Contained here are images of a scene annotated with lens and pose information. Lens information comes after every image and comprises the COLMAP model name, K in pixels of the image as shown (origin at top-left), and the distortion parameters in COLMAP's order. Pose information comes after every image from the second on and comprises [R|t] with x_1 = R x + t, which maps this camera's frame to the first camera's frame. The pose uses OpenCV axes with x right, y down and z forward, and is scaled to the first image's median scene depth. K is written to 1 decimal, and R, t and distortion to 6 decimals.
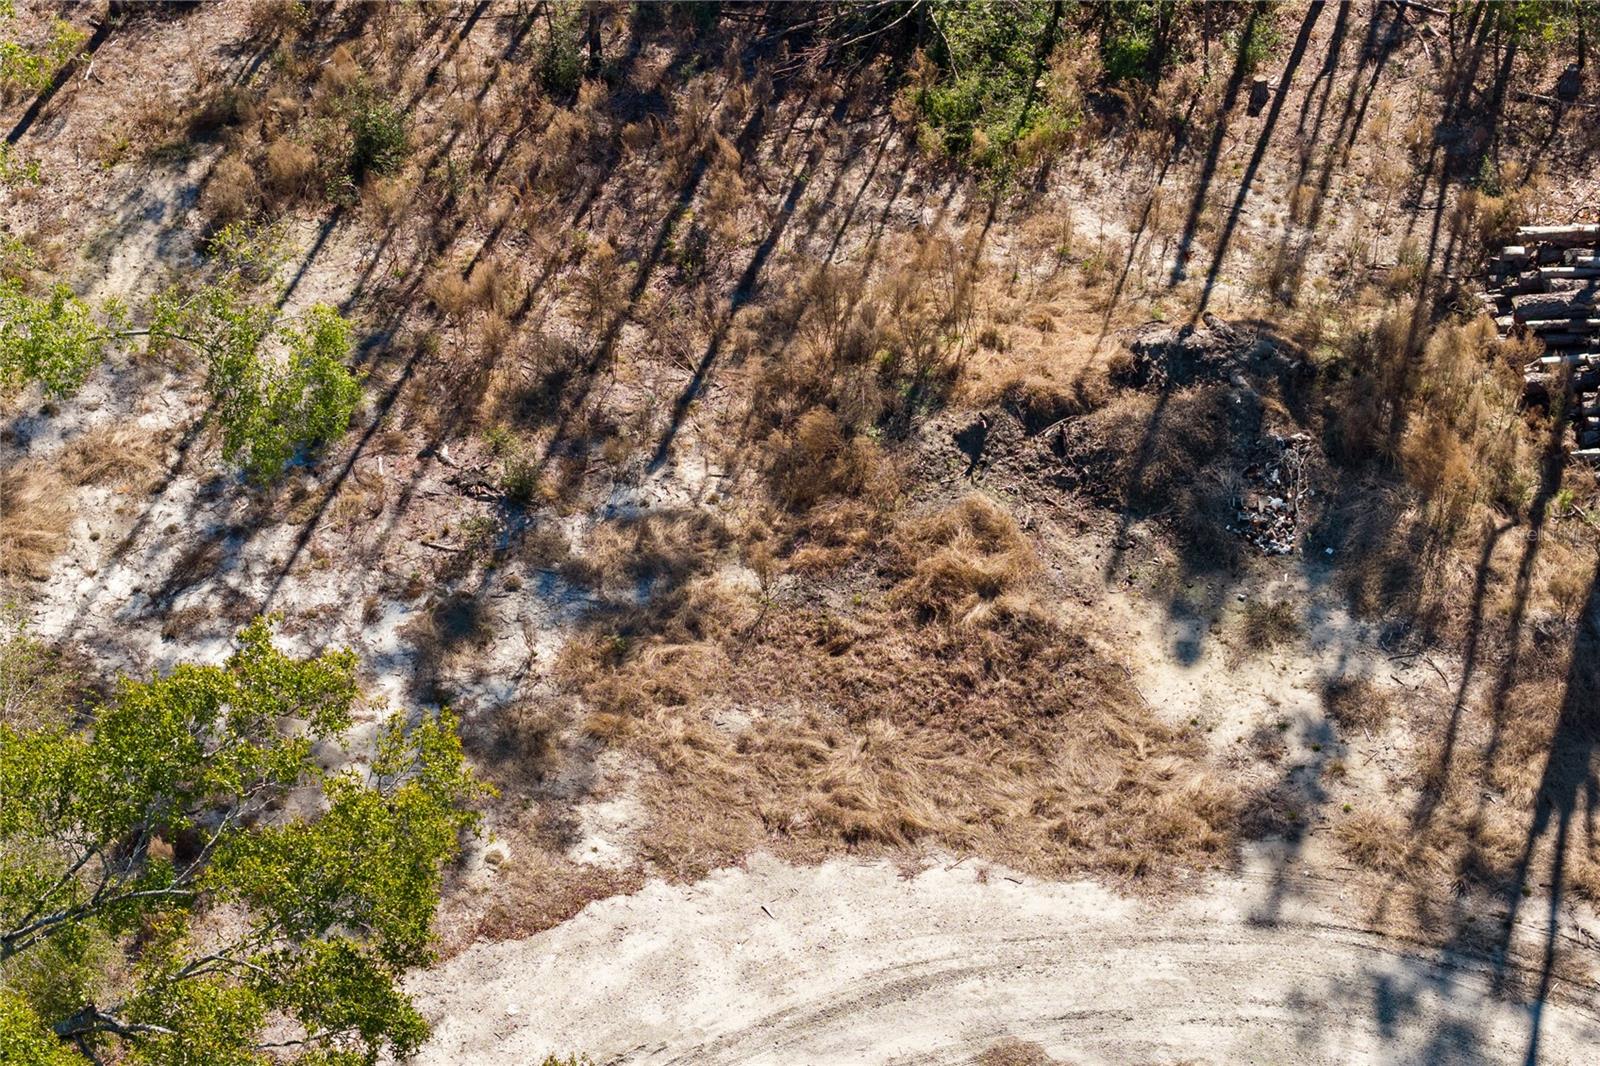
lens RADIAL K [[3227.5, 0, 797.0], [0, 3227.5, 530.3], [0, 0, 1]] dist [-0.151618, 0.000000]
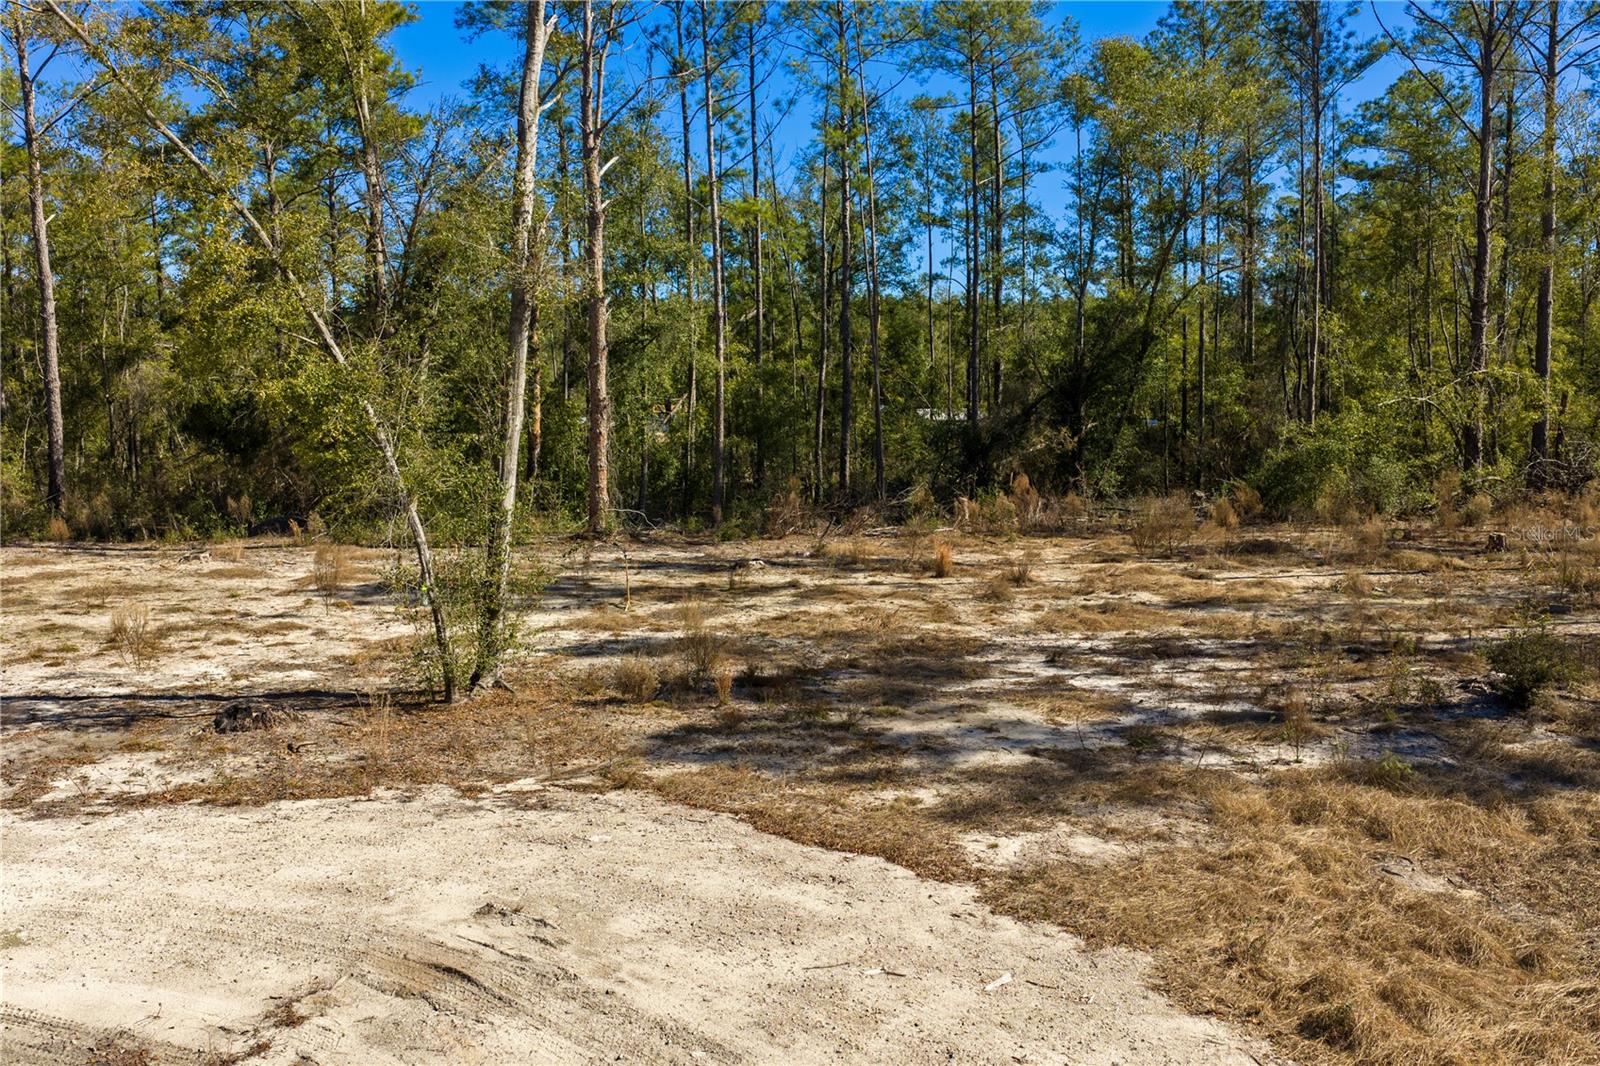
lens RADIAL K [[1329.1, 0, 804.8], [0, 1329.1, 528.3], [0, 0, 1]] dist [0.022371, -0.033164]
pose [[0.346767, 0.106147, -0.931926, 0.140630], [-0.622265, 0.769467, -0.143900, 0.110261], [0.701811, 0.629805, 0.332877, 0.859156]]
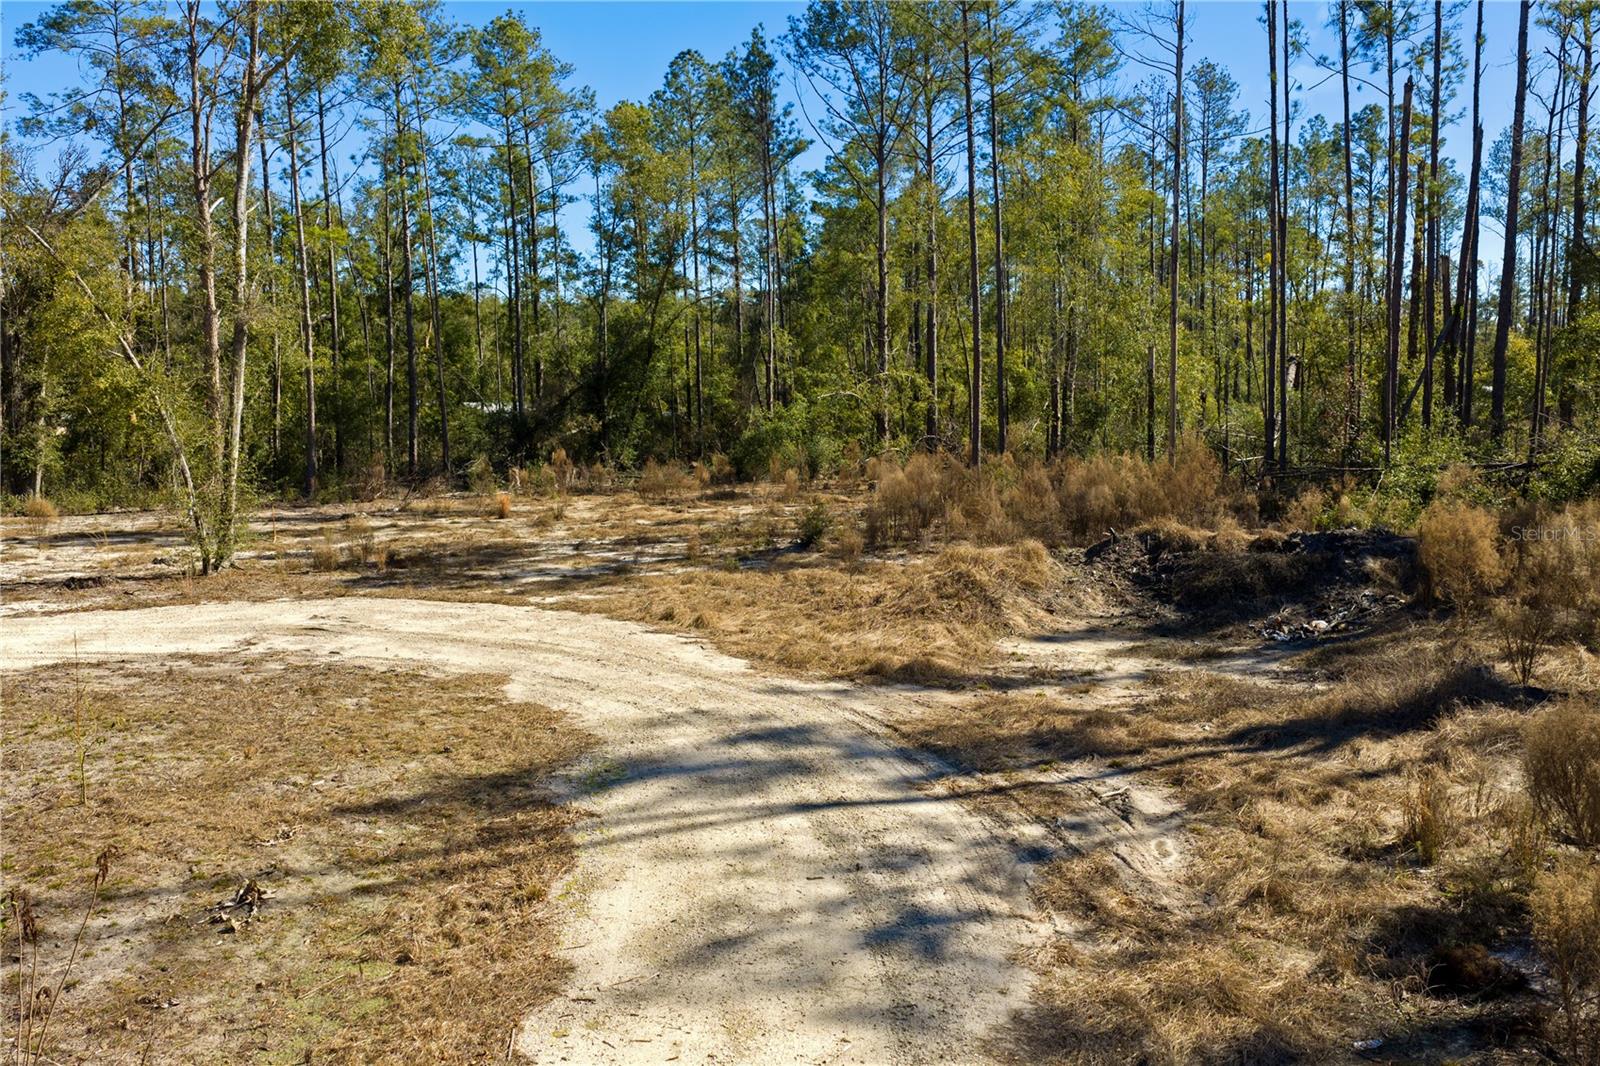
lens RADIAL K [[1329.1, 0, 806.3], [0, 1329.1, 531.5], [0, 0, 1]] dist [0.022371, -0.033164]
pose [[0.639531, 0.094101, -0.762985, 0.384447], [-0.514265, 0.790085, -0.333612, 0.195413], [0.571430, 0.605731, 0.553677, 0.759142]]
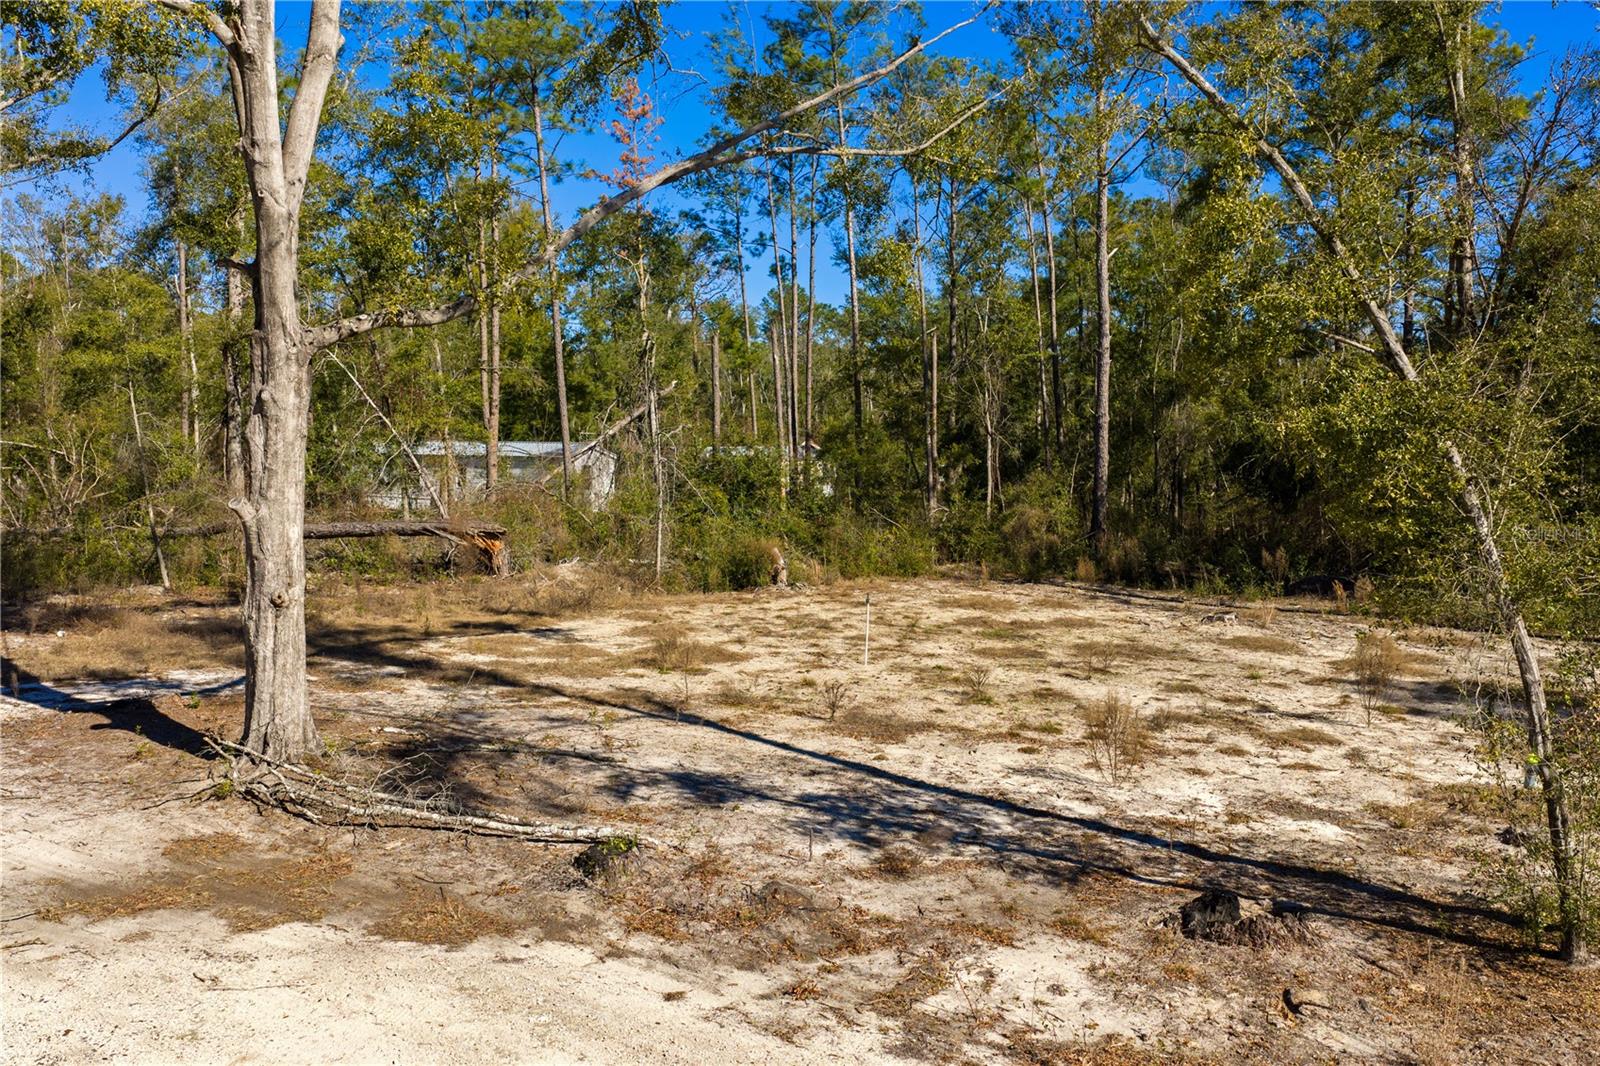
lens RADIAL K [[1329.1, 0, 796.4], [0, 1329.1, 472.0], [0, 0, 1]] dist [0.022371, -0.033164]
pose [[-0.396690, 0.039079, -0.917120, 0.018516], [-0.611041, 0.734340, 0.295590, 0.110244], [0.685029, 0.677656, -0.267427, 0.862123]]
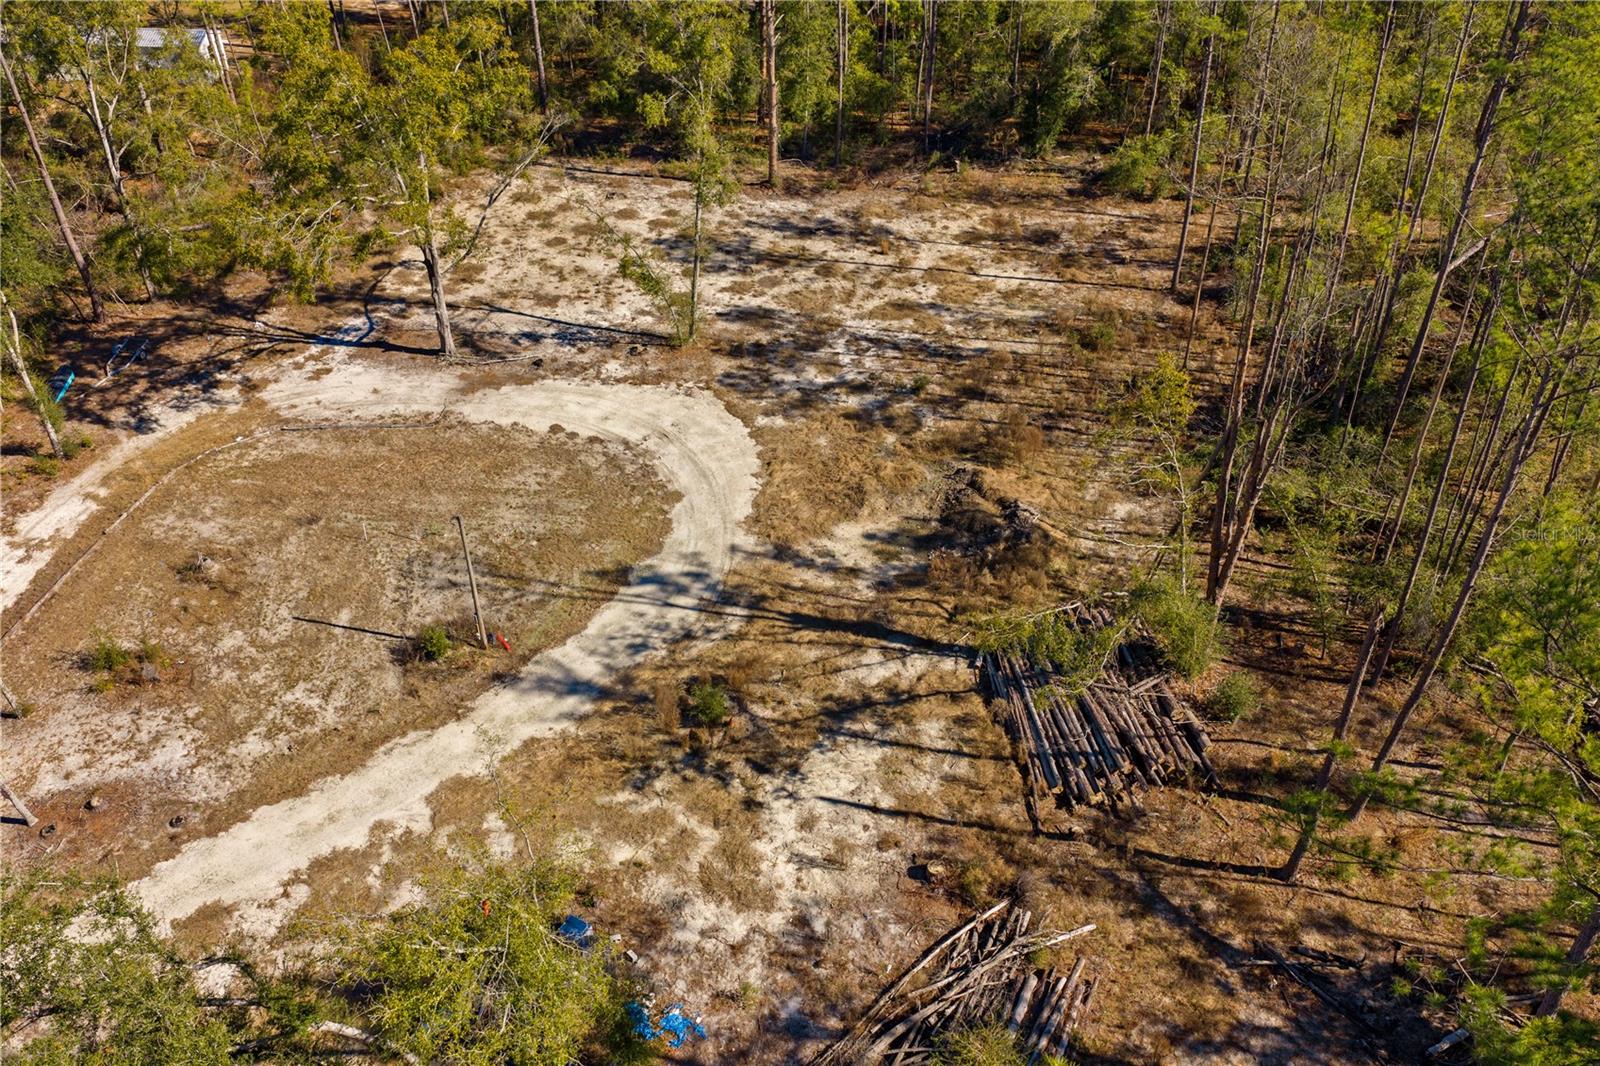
lens RADIAL K [[1329.1, 0, 805.5], [0, 1329.1, 526.8], [0, 0, 1]] dist [0.022371, -0.033164]
pose [[0.074631, 0.630247, -0.772799, 1.033337], [-0.662689, 0.610435, 0.433835, -0.439898], [0.745167, 0.479748, 0.463215, 0.466097]]
